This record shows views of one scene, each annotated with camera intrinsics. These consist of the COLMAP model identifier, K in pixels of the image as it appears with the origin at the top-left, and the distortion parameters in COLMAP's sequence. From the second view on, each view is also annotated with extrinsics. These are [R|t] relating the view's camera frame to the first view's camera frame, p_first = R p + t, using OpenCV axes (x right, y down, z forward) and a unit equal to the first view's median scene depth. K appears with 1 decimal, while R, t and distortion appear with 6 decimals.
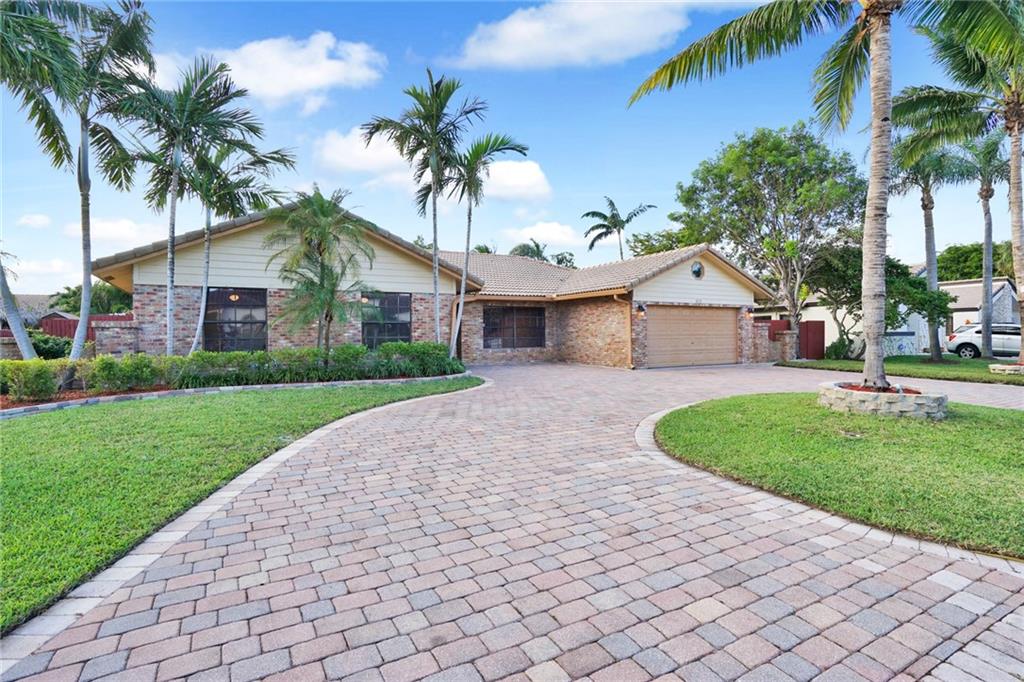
lens RADIAL K [[522.2, 0, 514.3], [0, 522.2, 342.8], [0, 0, 1]] dist [-0.003202, -0.000578]
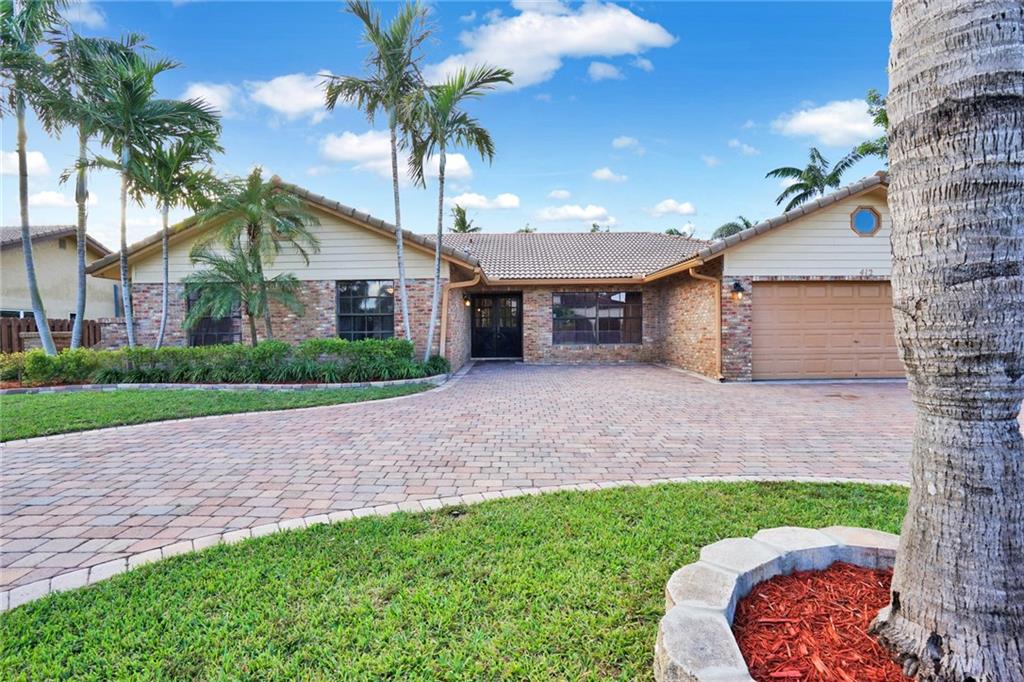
lens RADIAL K [[467.2, 0, 510.2], [0, 467.2, 335.6], [0, 0, 1]] dist [-0.013052, 0.003310]
pose [[0.862140, 0.008730, -0.506594, 0.291957], [-0.005324, 0.999952, 0.008171, -0.009613], [0.506642, -0.004347, 0.862146, 0.362088]]
